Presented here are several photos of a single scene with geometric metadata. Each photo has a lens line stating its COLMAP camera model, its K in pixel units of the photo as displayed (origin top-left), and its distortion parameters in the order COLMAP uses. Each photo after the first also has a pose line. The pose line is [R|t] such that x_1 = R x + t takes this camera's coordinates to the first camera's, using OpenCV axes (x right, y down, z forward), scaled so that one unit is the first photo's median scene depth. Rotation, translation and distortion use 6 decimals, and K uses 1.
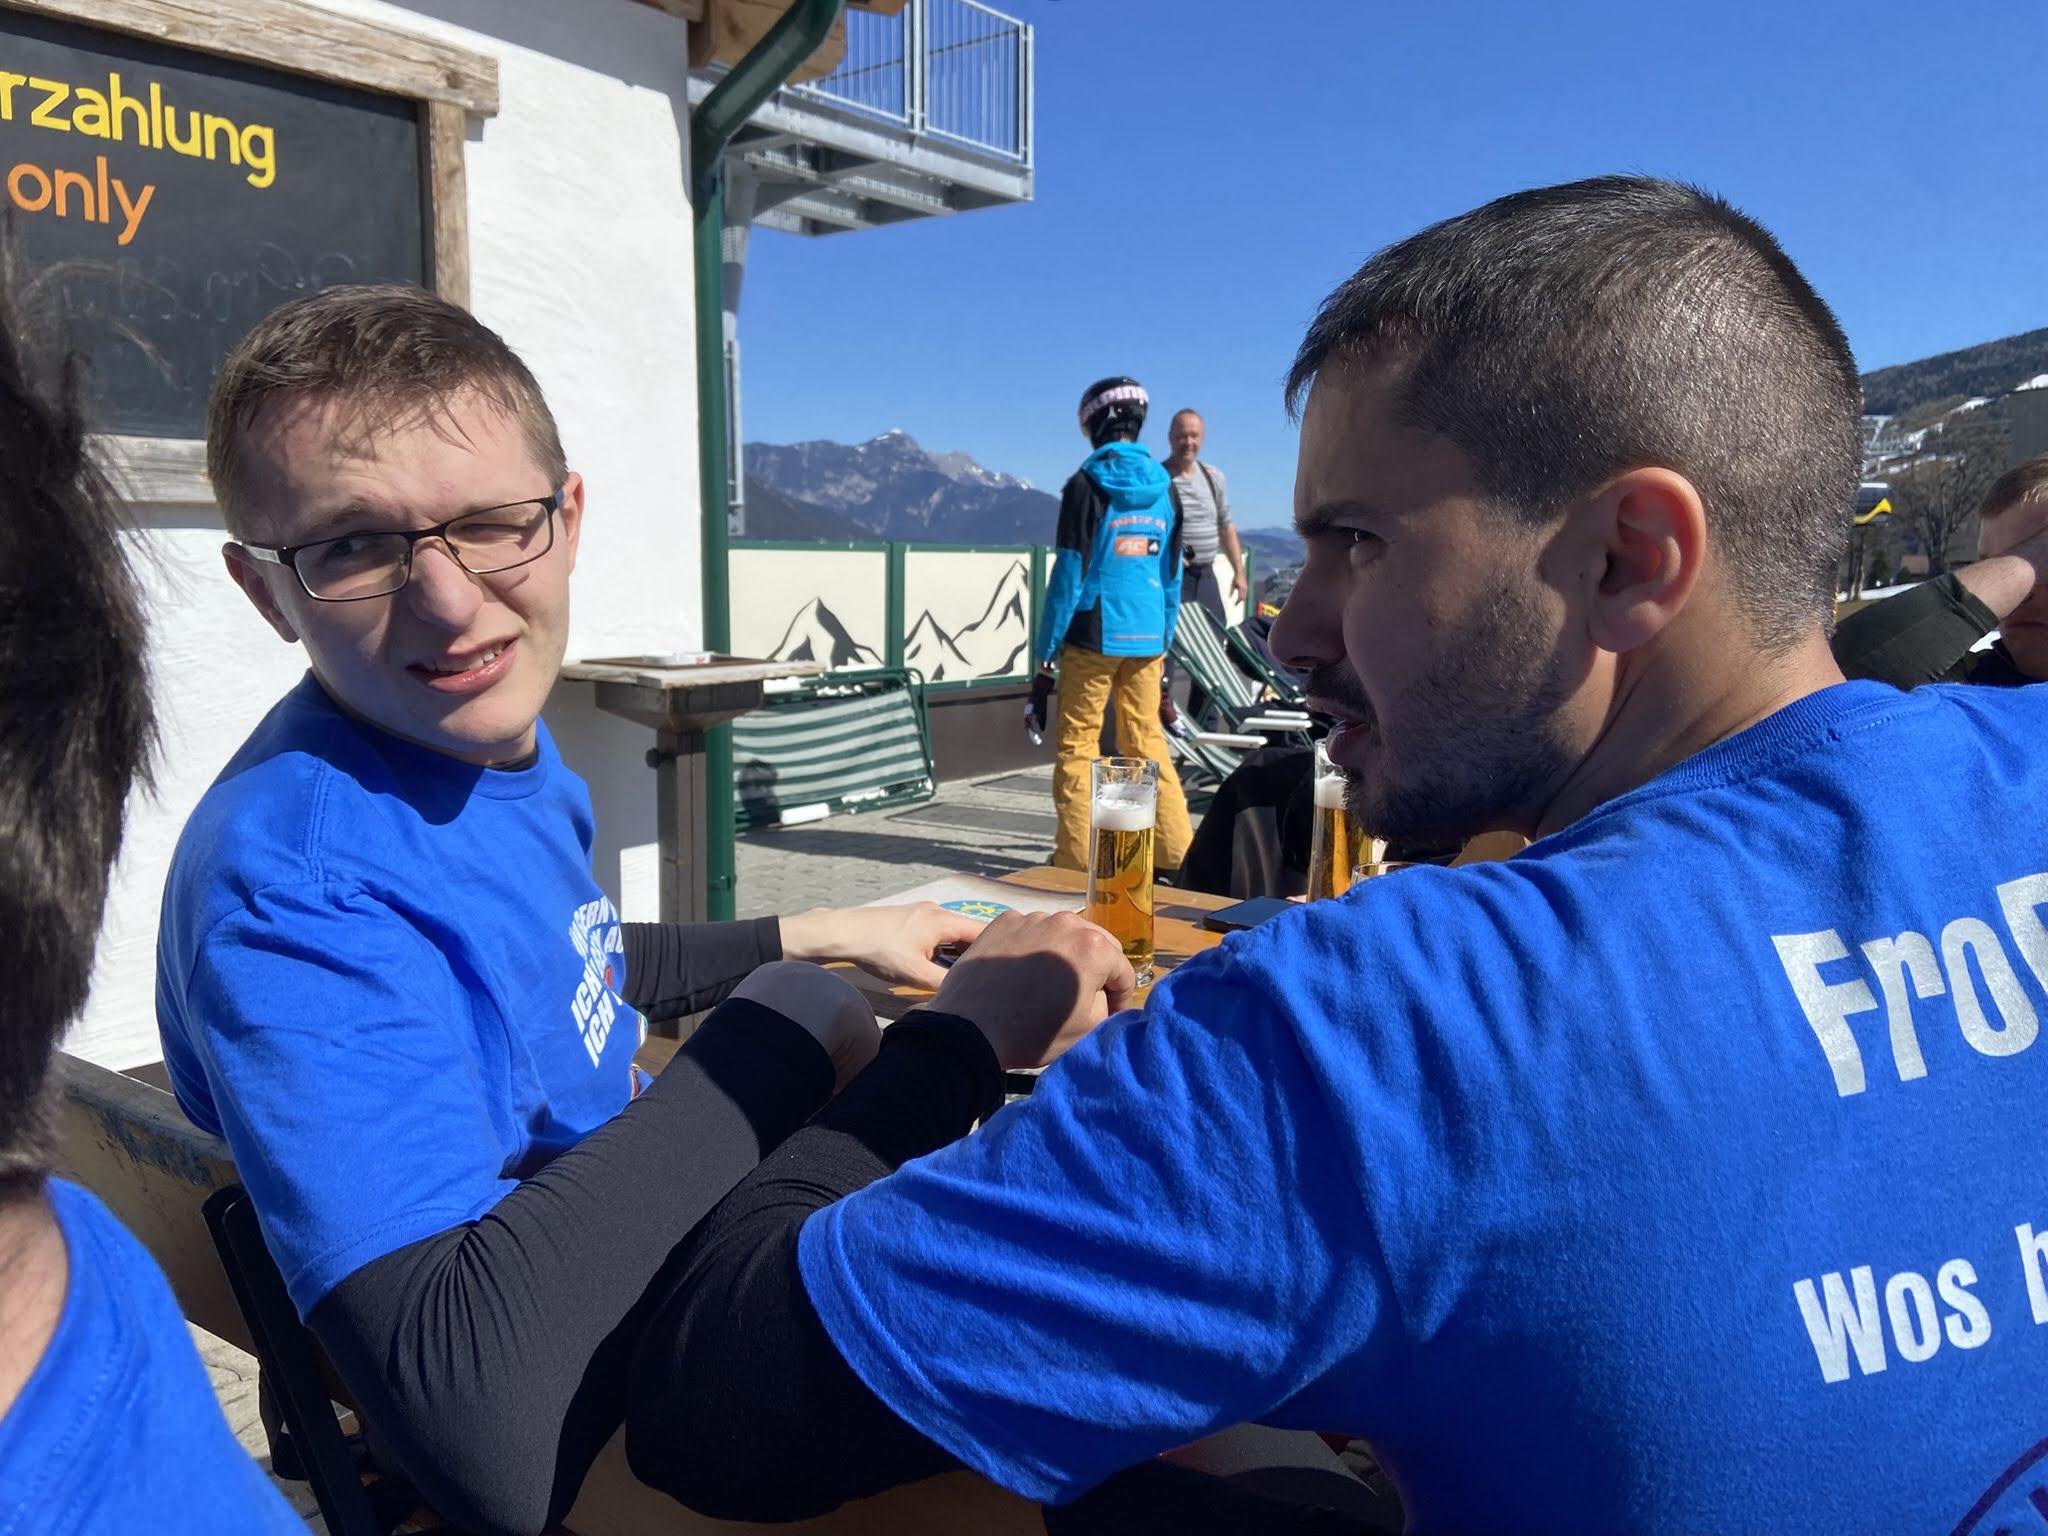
lens RADIAL K [[1522.2, 0, 1017.4], [0, 1522.2, 761.8], [0, 0, 1]] dist [0.115784, -0.147399]
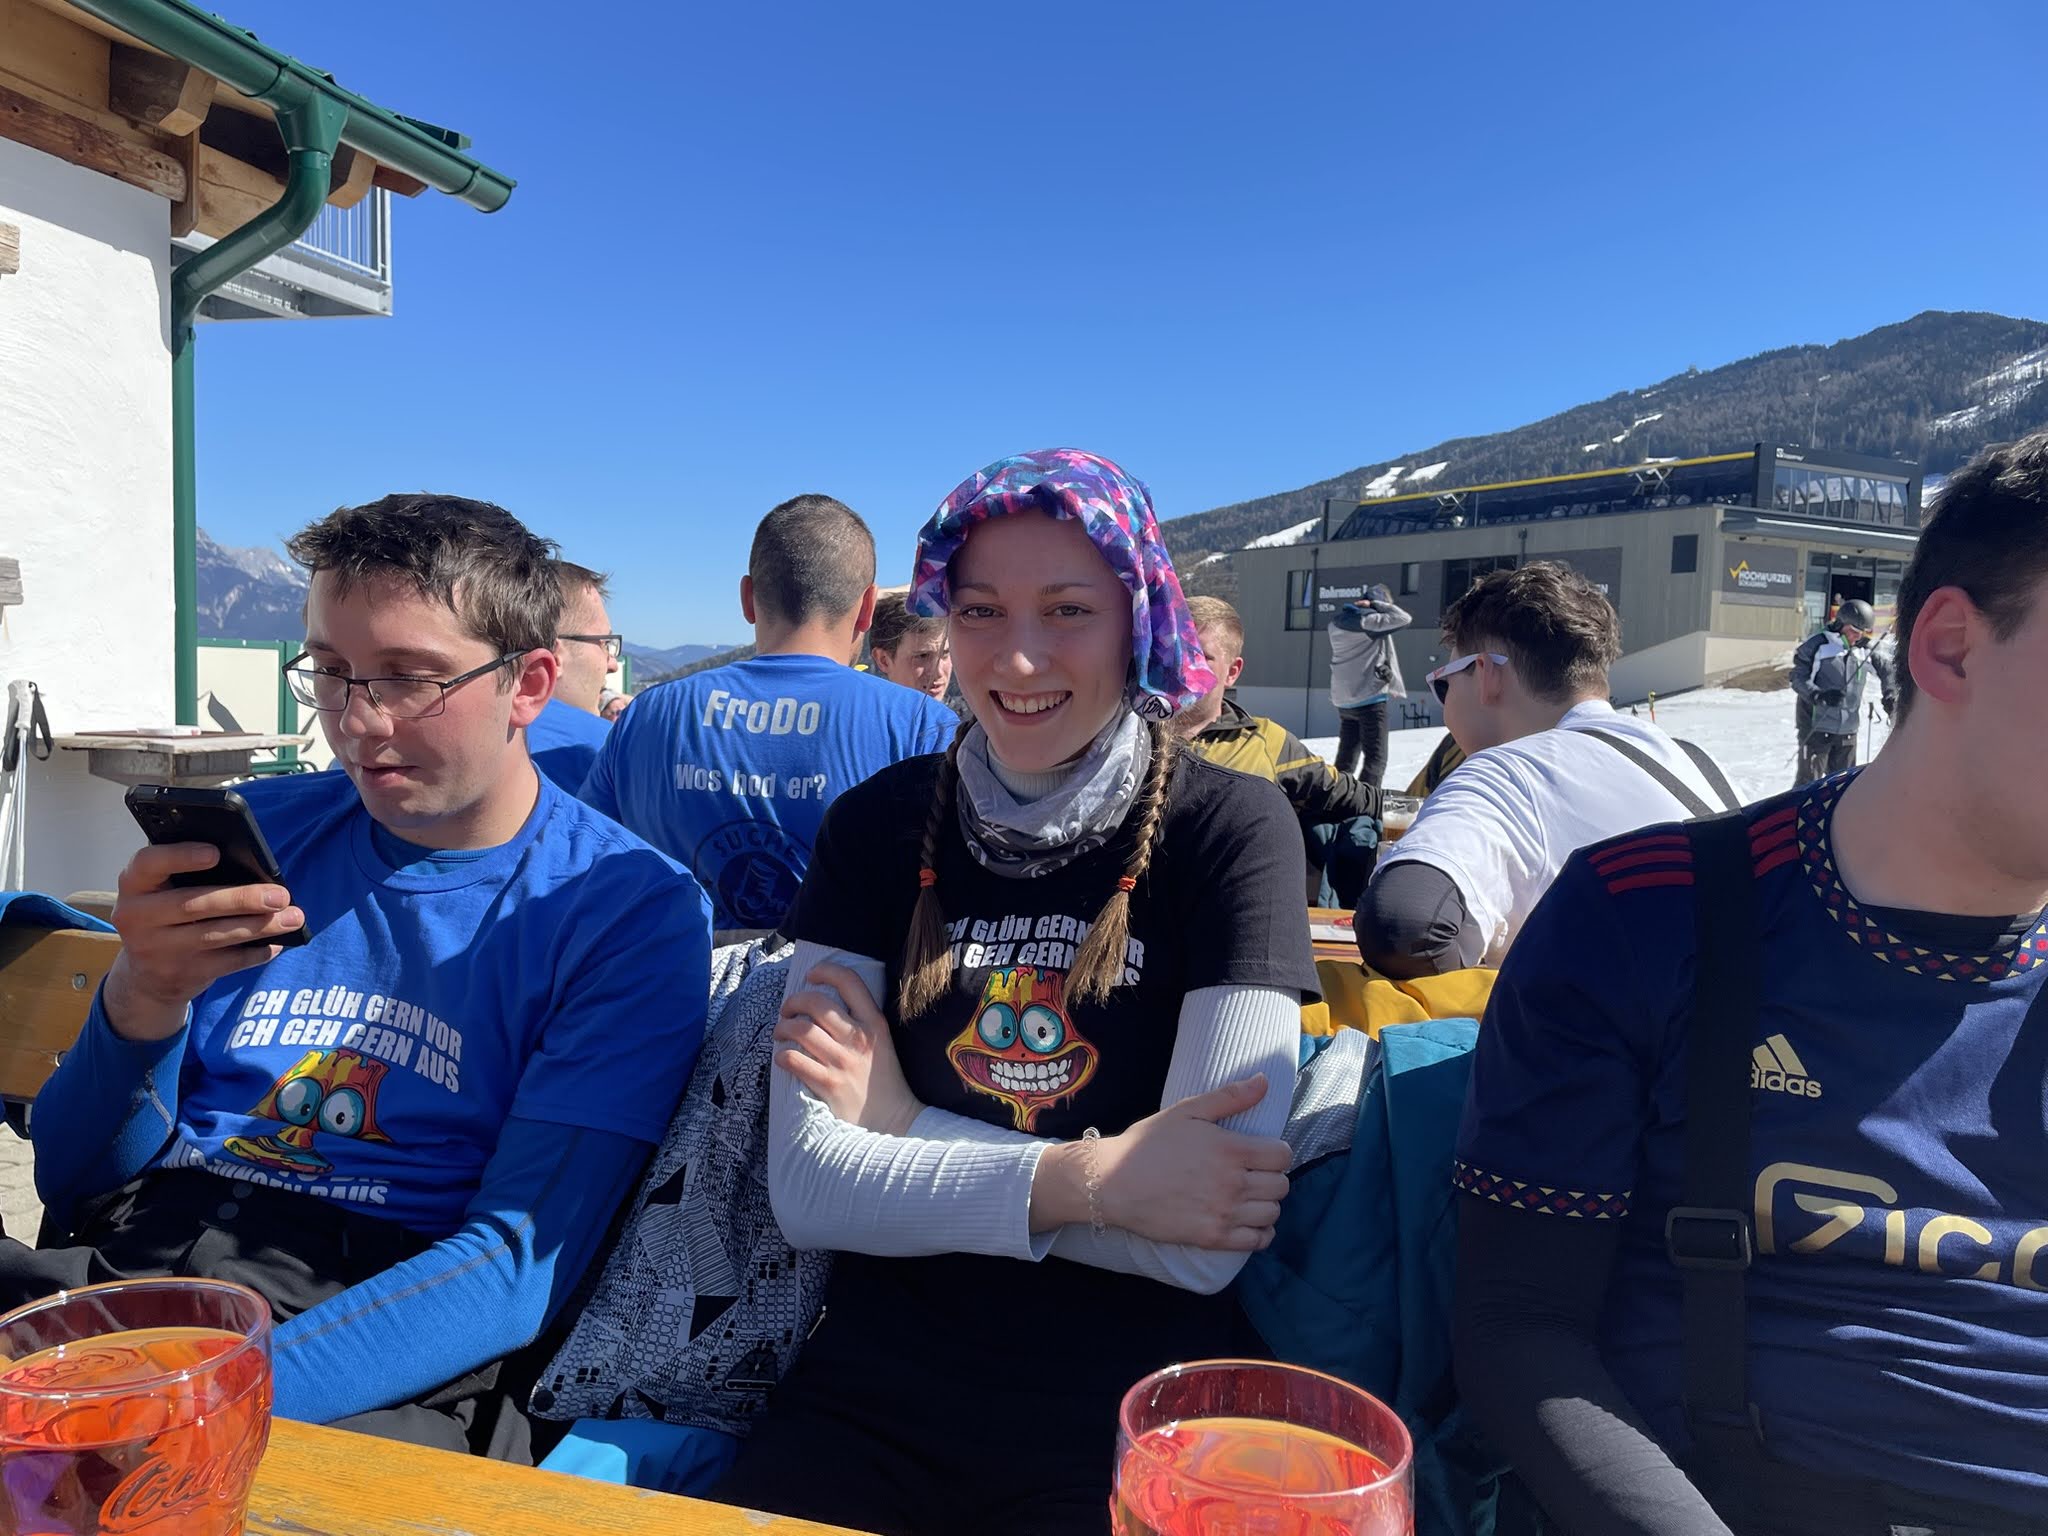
lens RADIAL K [[1684.9, 0, 1000.4], [0, 1684.9, 777.0], [0, 0, 1]] dist [0.064950, -0.070919]
pose [[0.922407, -0.003068, 0.386208, -0.054287], [0.031637, 0.997208, -0.067639, 0.028866], [-0.384922, 0.074610, 0.919928, -0.167896]]
